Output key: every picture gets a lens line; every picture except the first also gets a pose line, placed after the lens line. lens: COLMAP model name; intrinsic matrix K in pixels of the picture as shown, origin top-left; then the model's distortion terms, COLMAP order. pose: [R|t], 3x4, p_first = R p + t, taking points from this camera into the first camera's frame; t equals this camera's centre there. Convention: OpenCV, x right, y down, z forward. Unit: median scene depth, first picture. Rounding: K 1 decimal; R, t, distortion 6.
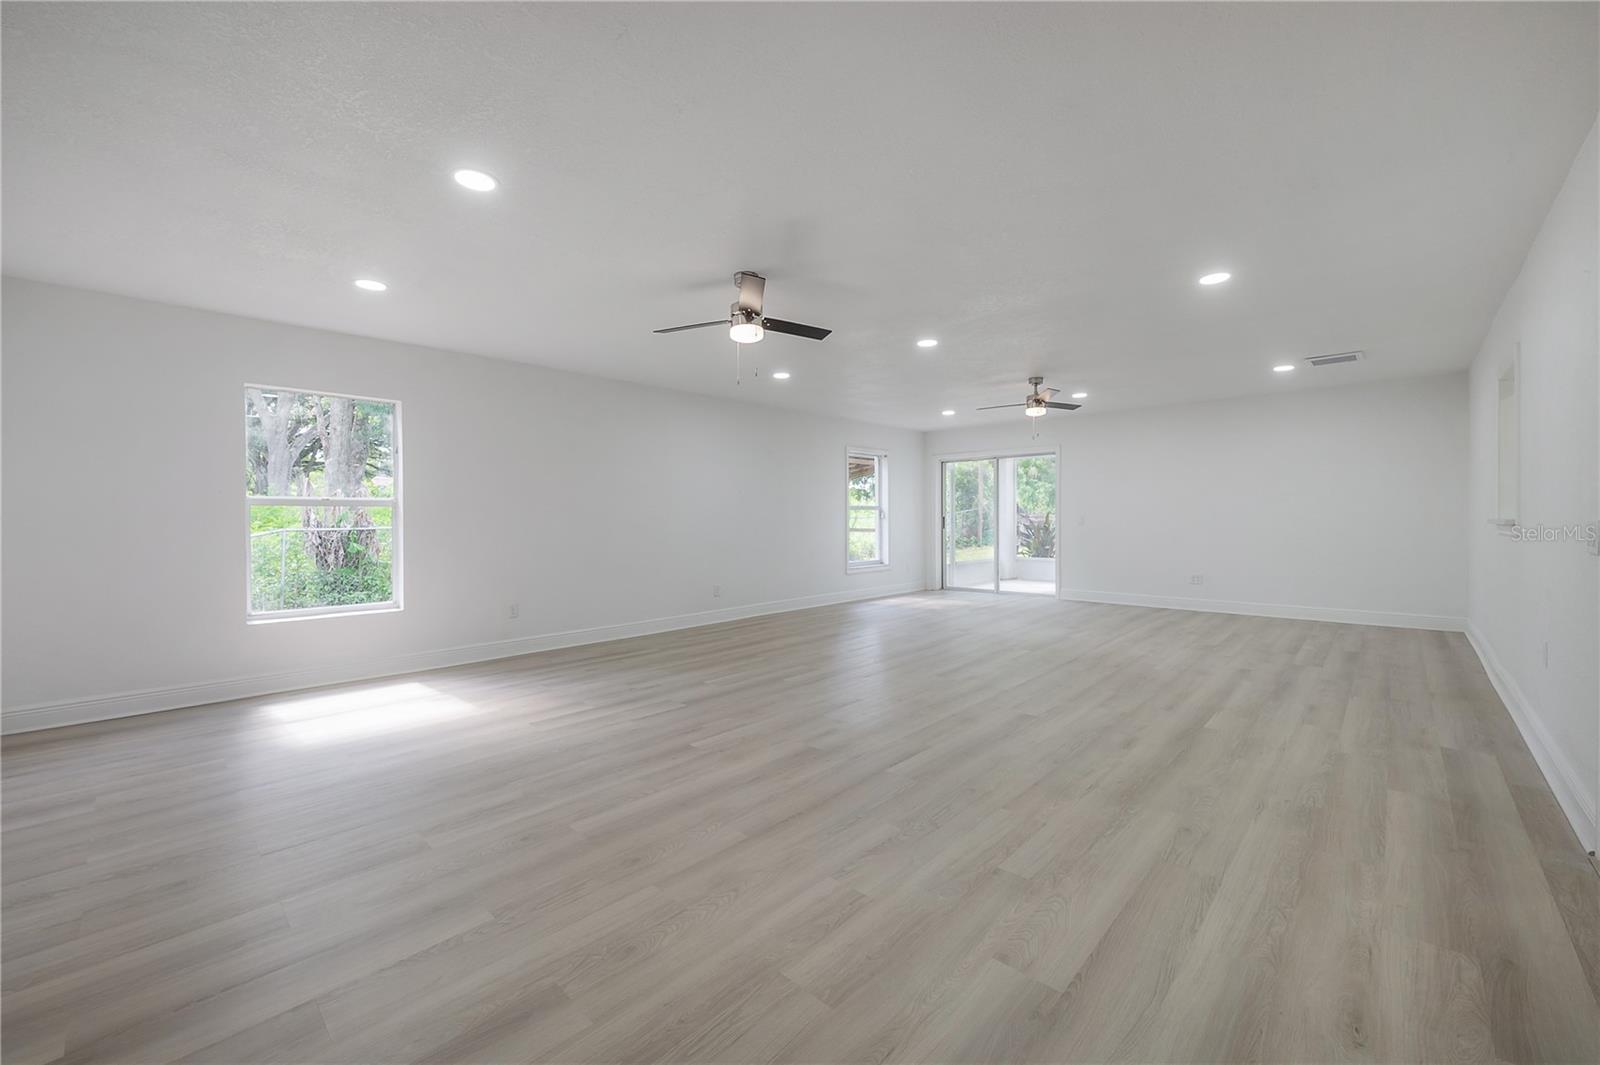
lens RADIAL K [[641.9, 0, 805.9], [0, 641.9, 527.1], [0, 0, 1]] dist [-0.009995, 0.000307]
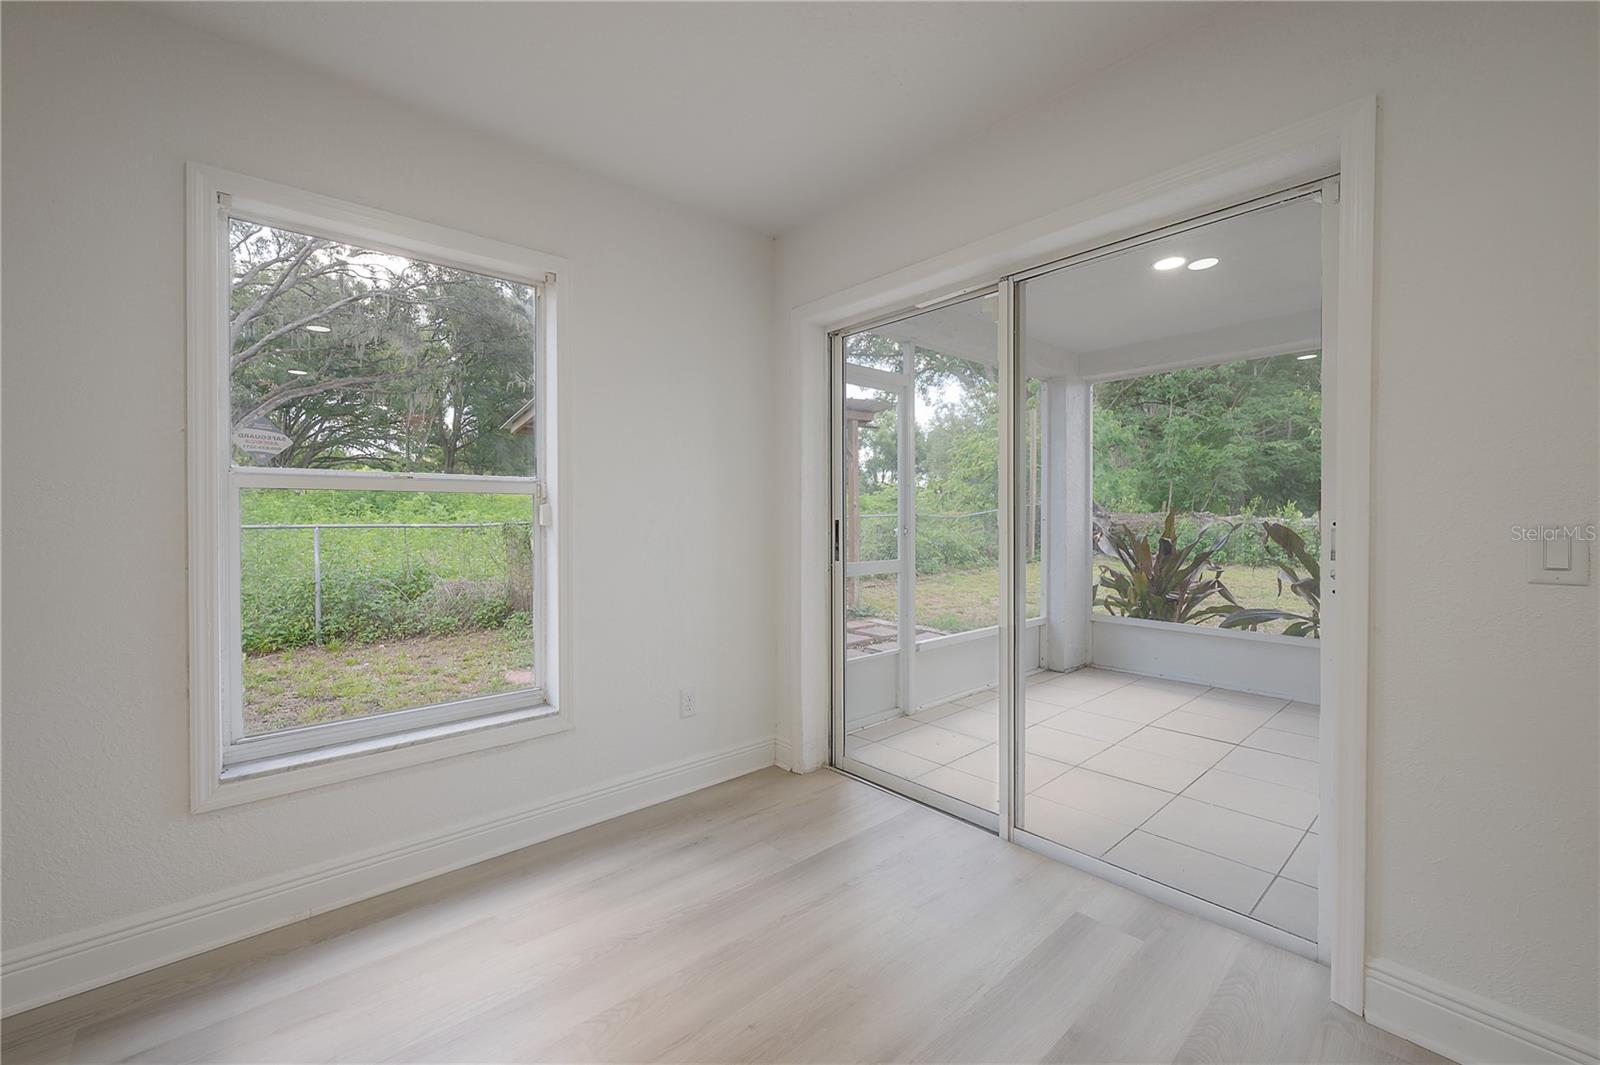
lens RADIAL K [[641.9, 0, 792.2], [0, 641.9, 526.9], [0, 0, 1]] dist [-0.009995, 0.000307]
pose [[0.993787, -0.001253, -0.111294, 0.181512], [0.000250, 0.999959, -0.009032, -0.008527], [0.111301, 0.008948, 0.993747, 0.567821]]
